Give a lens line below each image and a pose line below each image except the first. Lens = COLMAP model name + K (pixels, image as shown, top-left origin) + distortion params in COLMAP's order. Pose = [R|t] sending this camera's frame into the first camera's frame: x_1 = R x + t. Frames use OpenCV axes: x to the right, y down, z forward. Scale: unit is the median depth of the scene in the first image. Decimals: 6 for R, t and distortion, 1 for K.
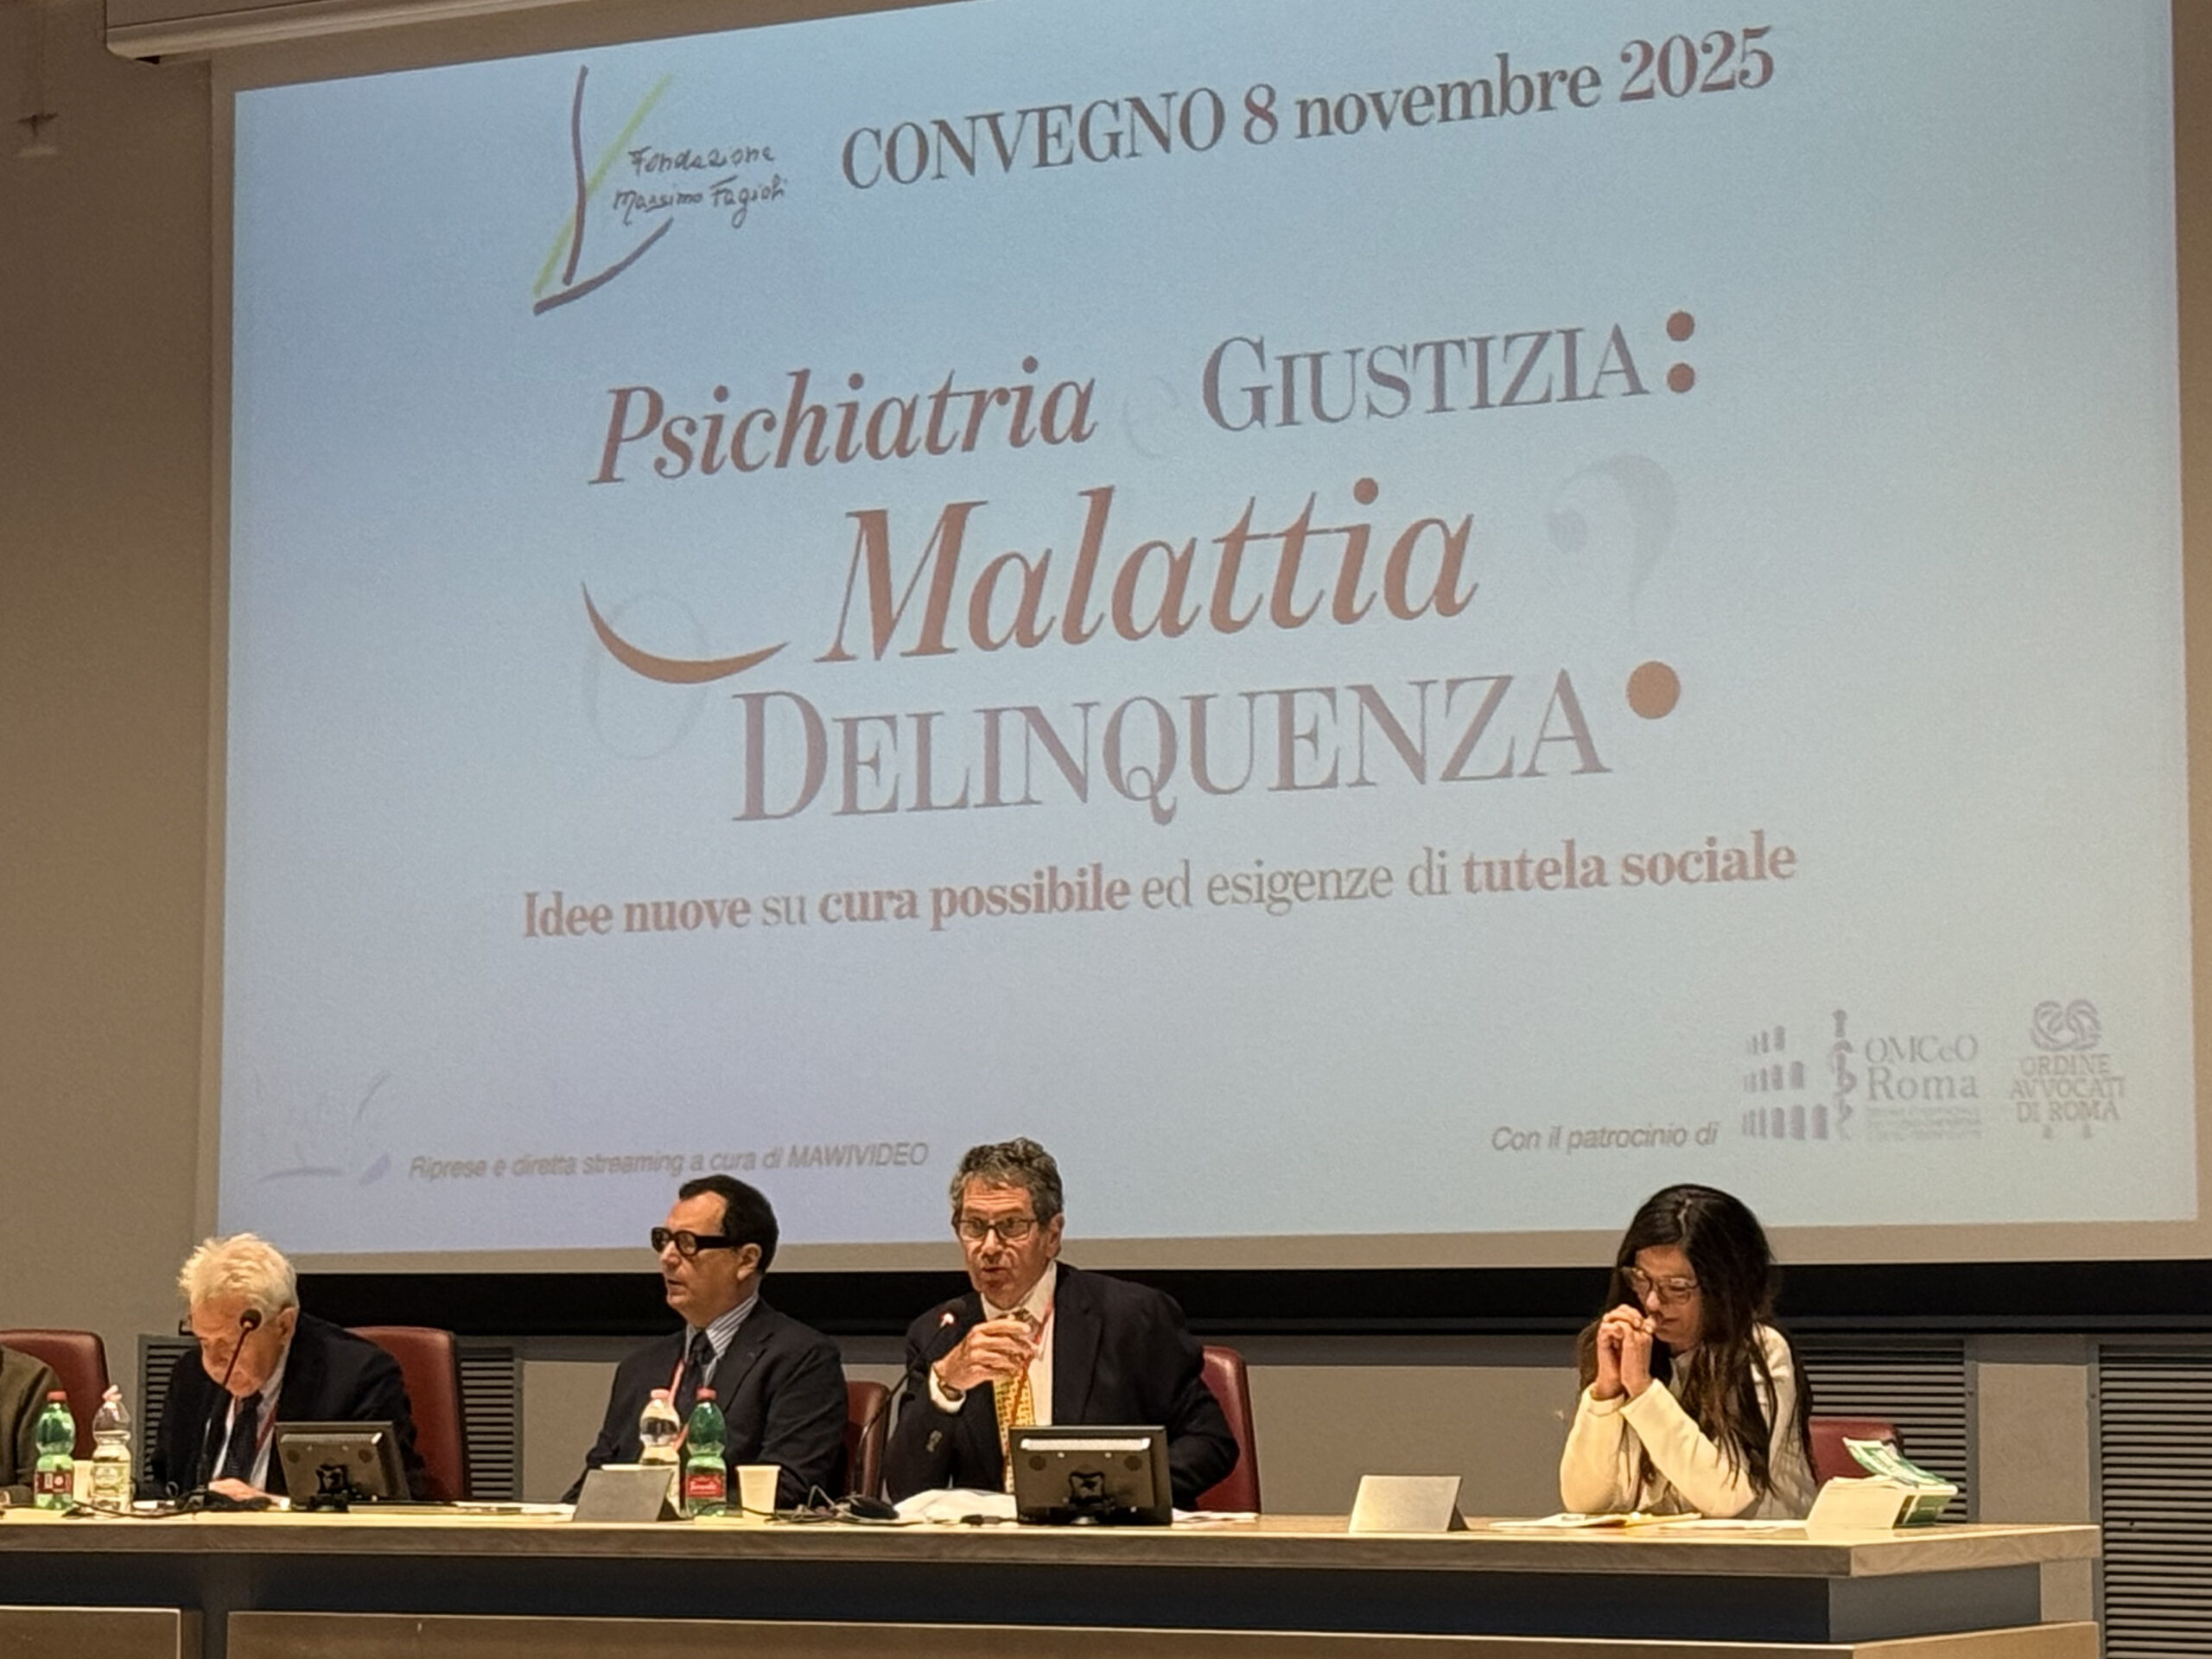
lens RADIAL K [[6192.4, 0, 1231.7], [0, 6192.4, 730.3], [0, 0, 1]] dist [0.164679, 0.000000]
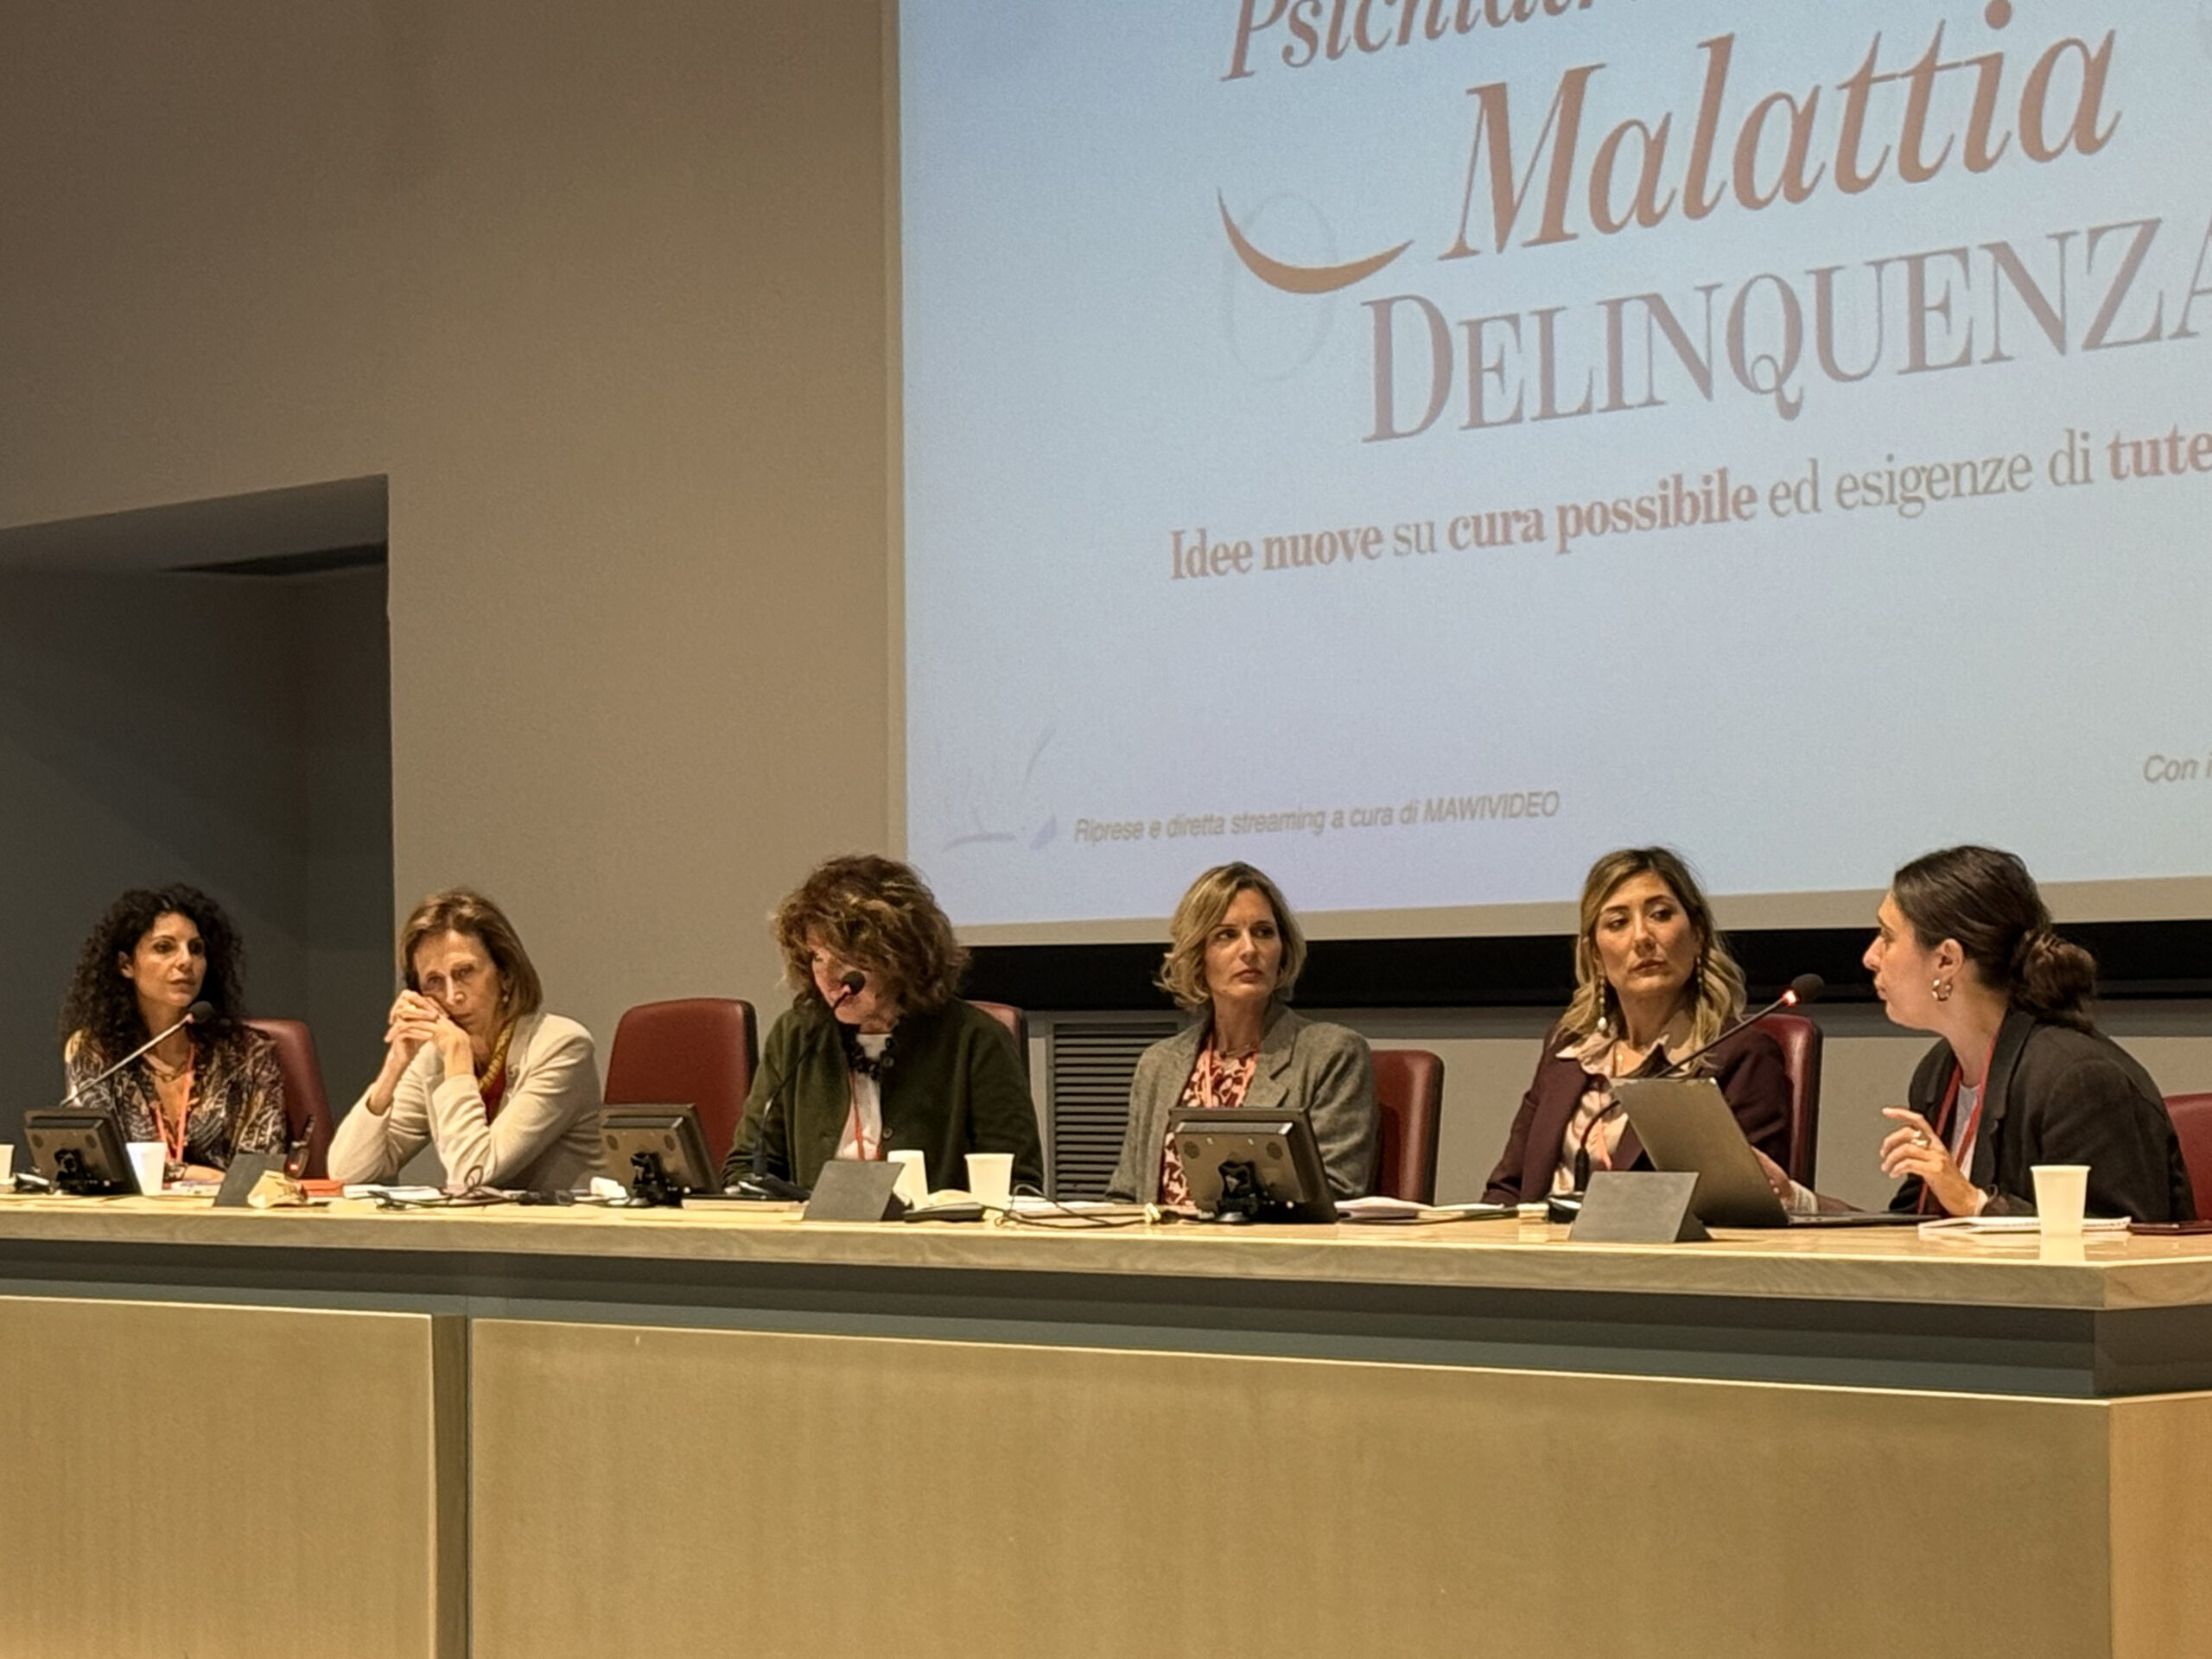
lens RADIAL K [[5485.6, 0, 1074.6], [0, 5485.6, 802.3], [0, 0, 1]] dist [0.128420, 0.000000]
pose [[0.953788, -0.020185, -0.299801, 0.124230], [0.037427, 0.997952, 0.051880, 0.025077], [0.298140, -0.060703, 0.952590, 0.231493]]
